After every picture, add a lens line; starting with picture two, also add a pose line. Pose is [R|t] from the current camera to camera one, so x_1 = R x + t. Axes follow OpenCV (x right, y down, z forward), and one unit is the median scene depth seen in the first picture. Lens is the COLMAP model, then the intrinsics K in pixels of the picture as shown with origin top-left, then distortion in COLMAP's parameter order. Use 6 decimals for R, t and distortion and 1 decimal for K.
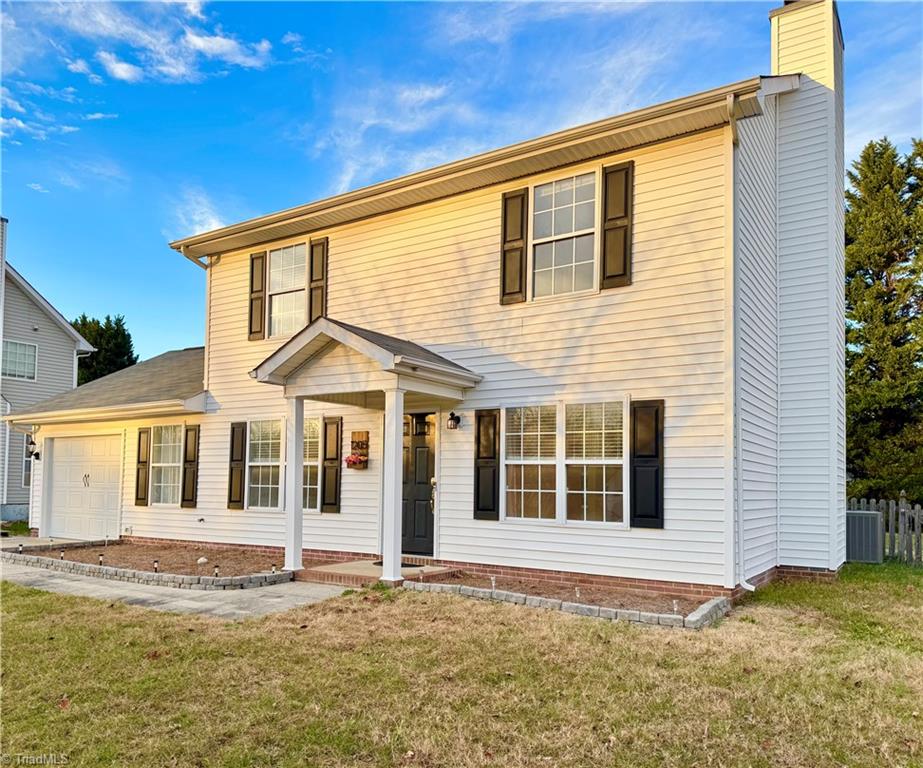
lens RADIAL K [[711.0, 0, 433.4], [0, 711.0, 433.1], [0, 0, 1]] dist [0.115708, -0.012875]
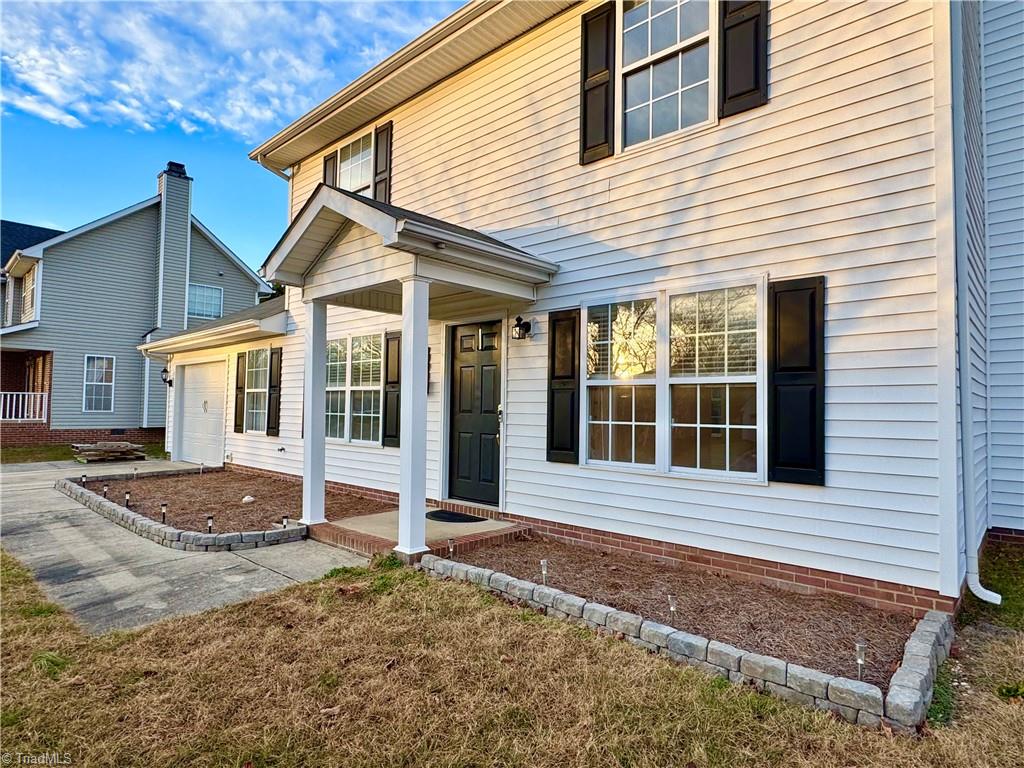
lens RADIAL K [[570.6, 0, 519.4], [0, 570.6, 379.9], [0, 0, 1]] dist [-0.008157, 0.003140]
pose [[0.989319, -0.008277, -0.145534, 0.117337], [0.011284, 0.999739, 0.019847, 0.026115], [0.145332, -0.021278, 0.989154, 0.426650]]
